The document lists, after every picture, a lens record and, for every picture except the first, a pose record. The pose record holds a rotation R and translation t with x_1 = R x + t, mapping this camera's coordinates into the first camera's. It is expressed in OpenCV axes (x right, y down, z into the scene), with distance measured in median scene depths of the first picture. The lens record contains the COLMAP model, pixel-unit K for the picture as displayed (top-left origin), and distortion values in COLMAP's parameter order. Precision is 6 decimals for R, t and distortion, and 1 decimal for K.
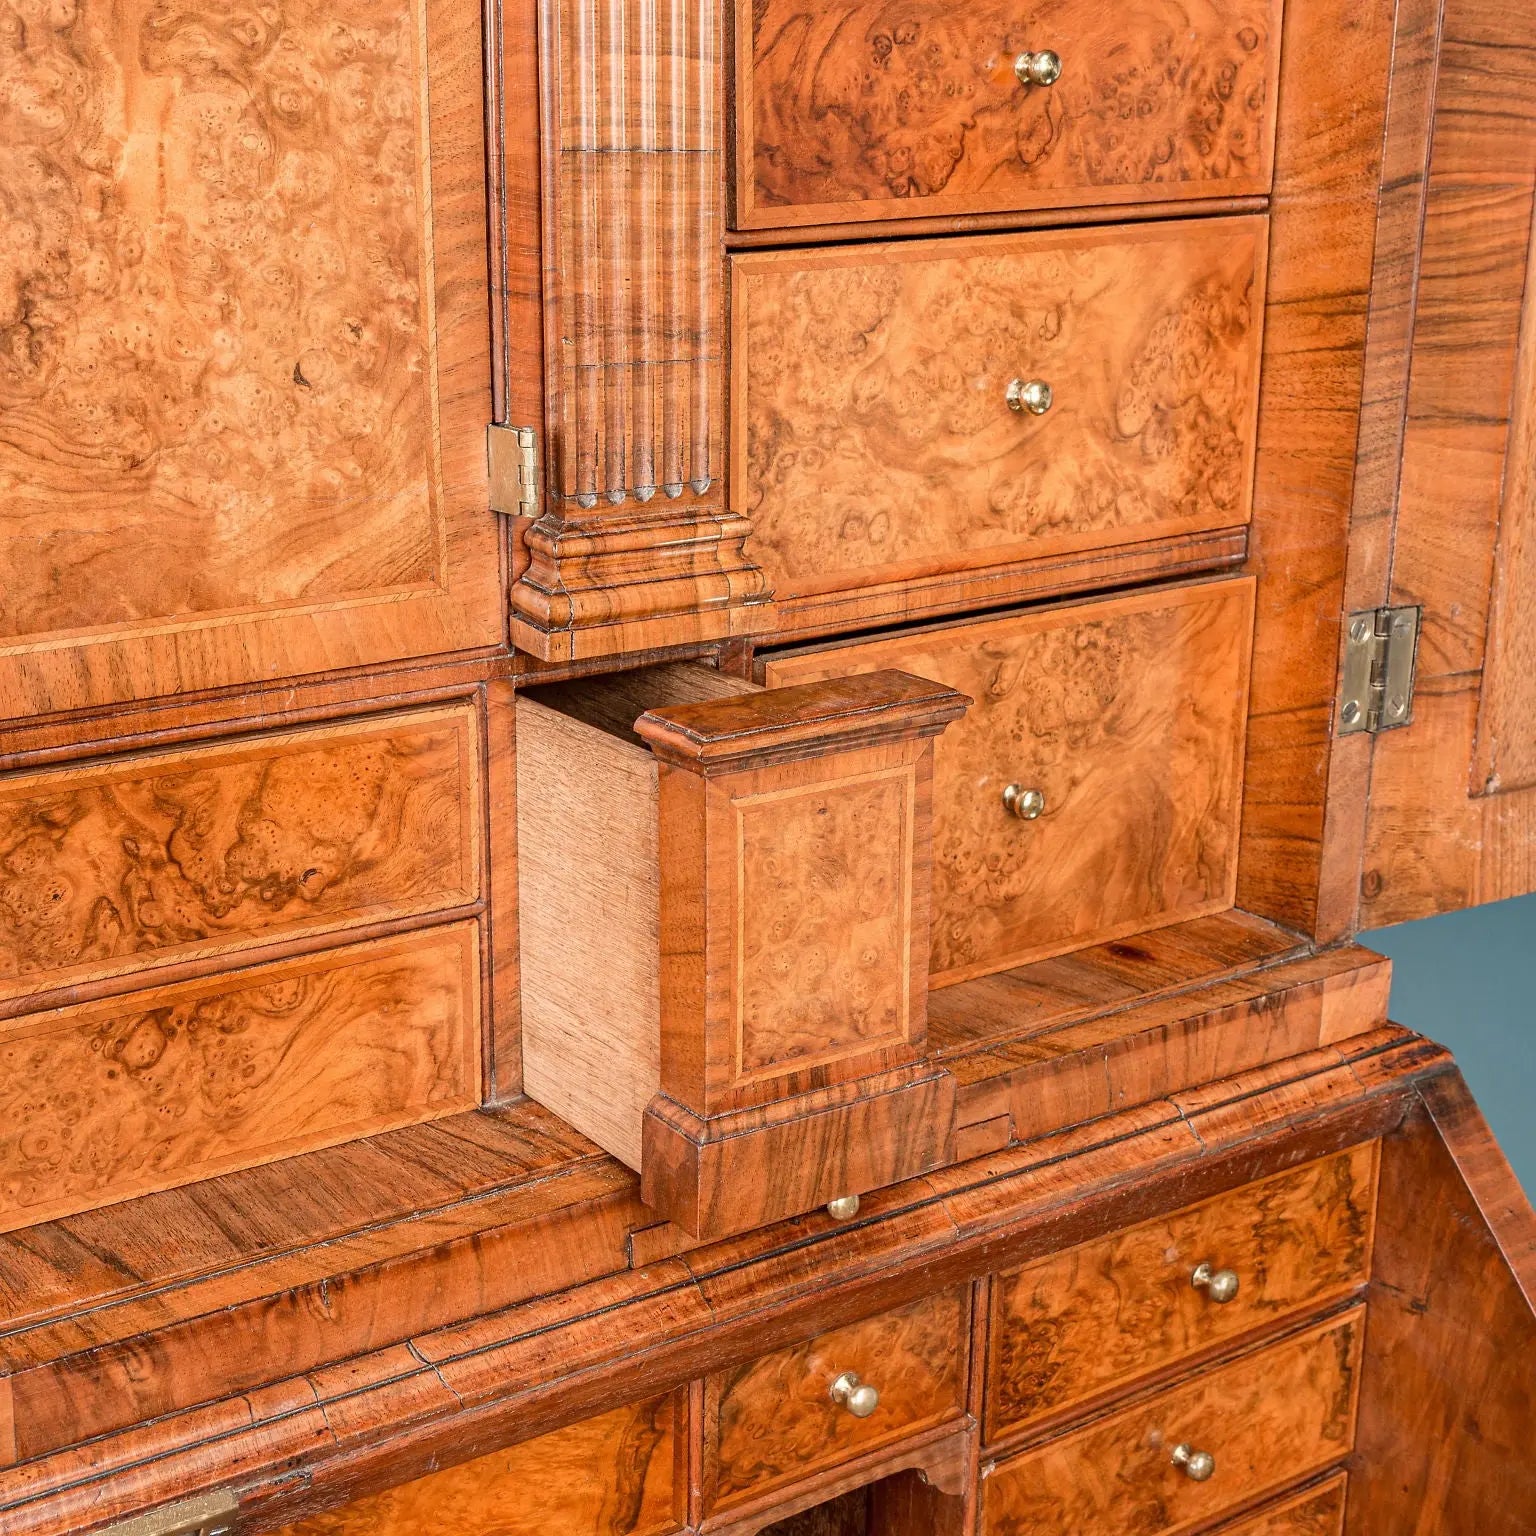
lens RADIAL K [[2552.0, 0, 770.0], [0, 2552.0, 771.7], [0, 0, 1]] dist [0.016946, 0.000000]
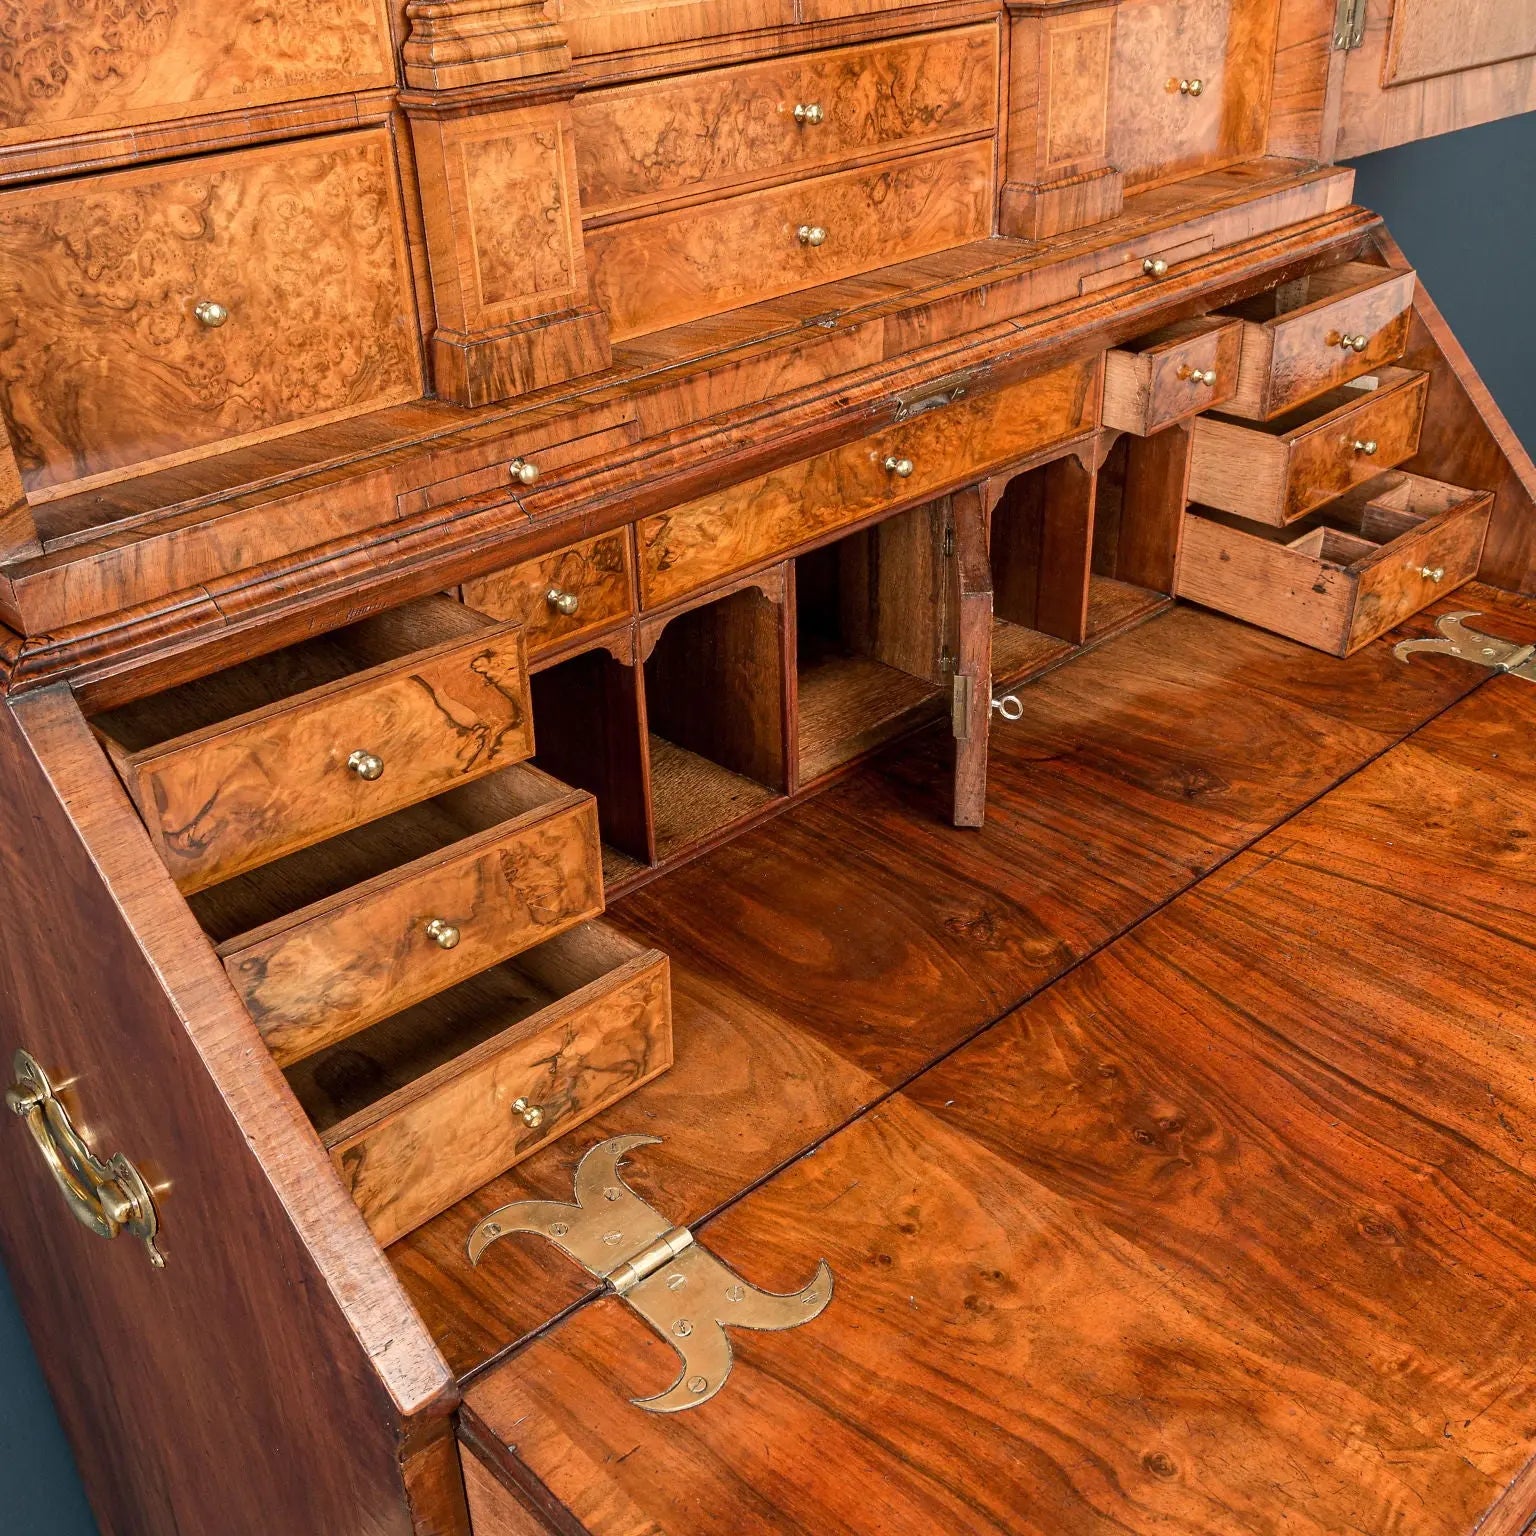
lens RADIAL K [[1770.2, 0, 733.2], [0, 1770.2, 809.8], [0, 0, 1]] dist [0.020307, 0.000000]
pose [[0.989405, -0.113588, 0.090413, -0.546370], [0.091005, 0.970479, 0.223358, 0.260270], [-0.113115, -0.212763, 0.970534, -0.543179]]
